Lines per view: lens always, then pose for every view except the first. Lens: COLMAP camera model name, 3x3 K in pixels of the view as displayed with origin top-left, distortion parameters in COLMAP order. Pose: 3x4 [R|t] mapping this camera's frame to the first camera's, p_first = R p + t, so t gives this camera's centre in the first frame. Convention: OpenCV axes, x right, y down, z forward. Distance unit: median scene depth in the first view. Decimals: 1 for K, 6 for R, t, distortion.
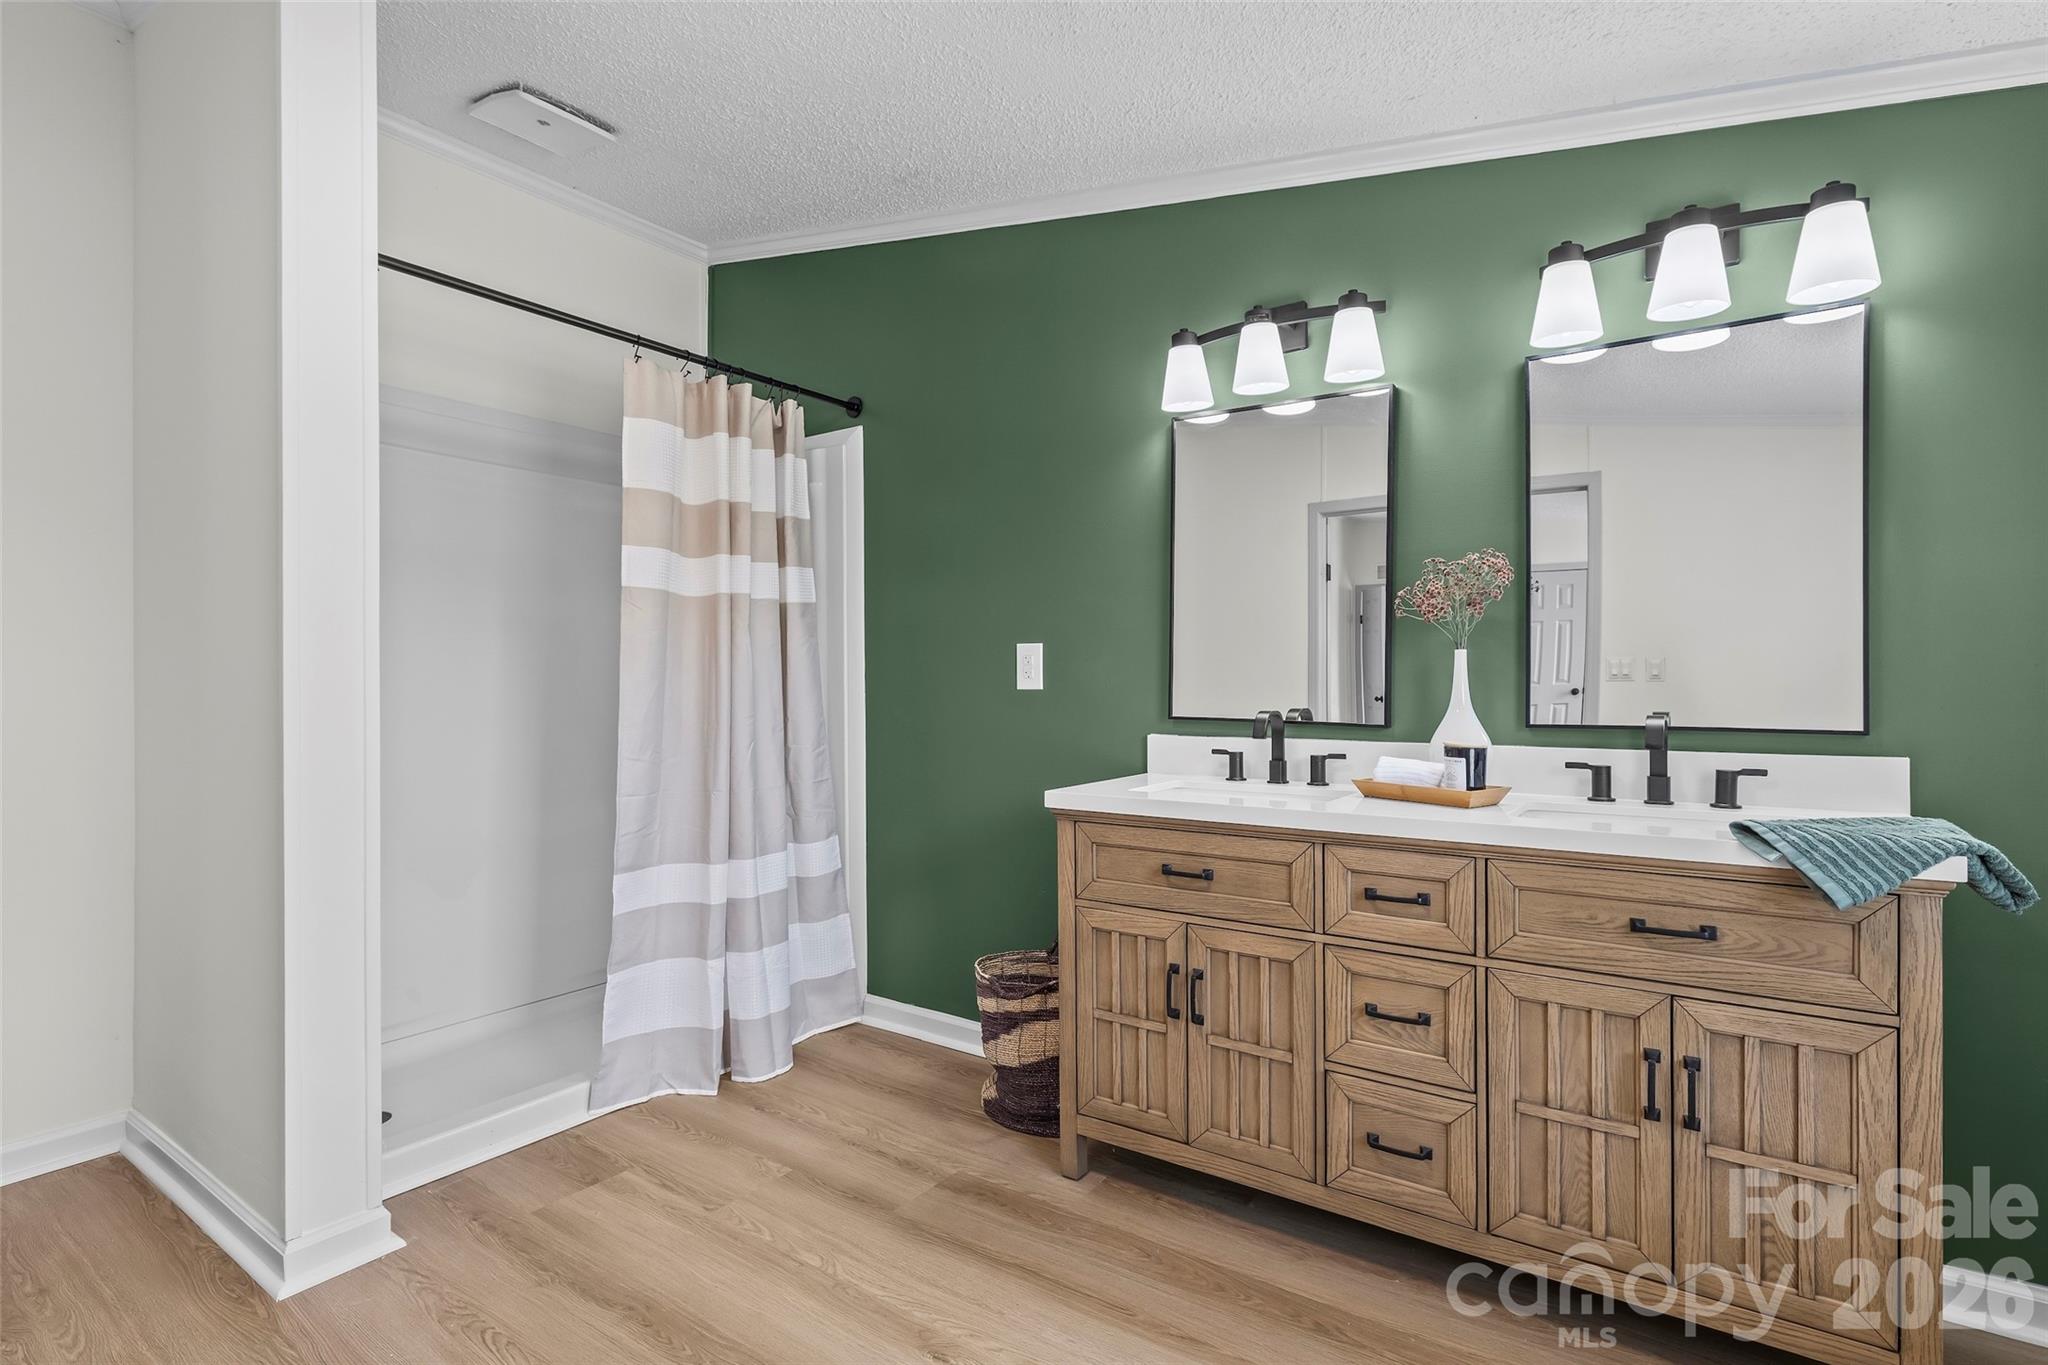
lens RADIAL K [[1007.2, 0, 1024.0], [0, 1007.2, 682.5], [0, 0, 1]] dist [0.011979, 0.000066]
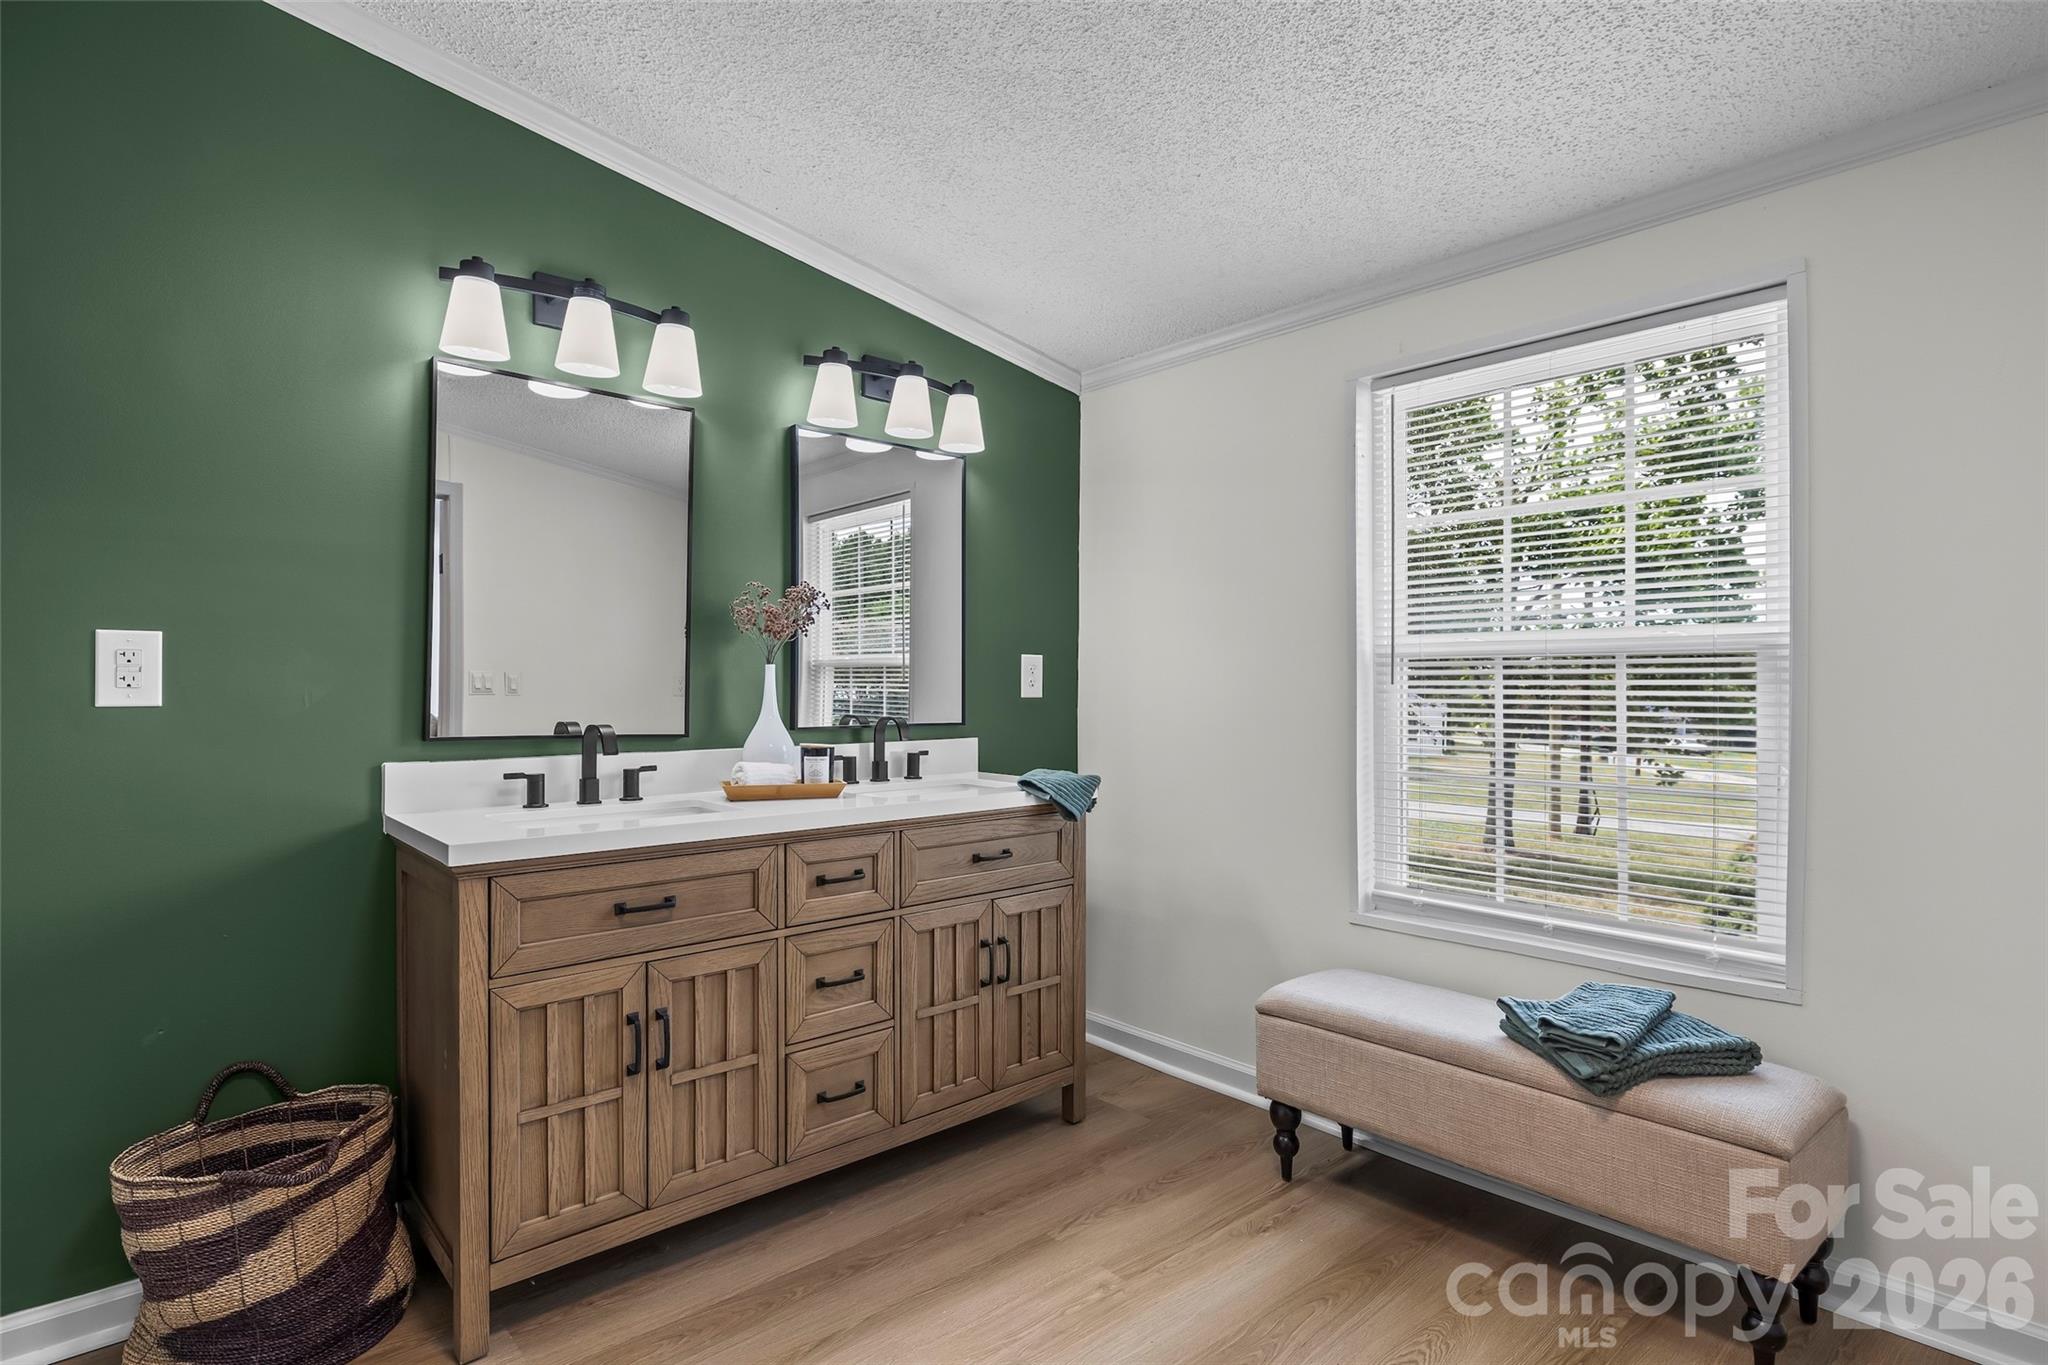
lens RADIAL K [[1035.5, 0, 1024.0], [0, 1035.5, 682.5], [0, 0, 1]] dist [0.000929, 0.000280]
pose [[0.222621, 0.010377, 0.974850, -0.665306], [0.003692, 0.999927, -0.011487, 0.002521], [-0.974898, 0.006157, 0.222566, 0.470127]]
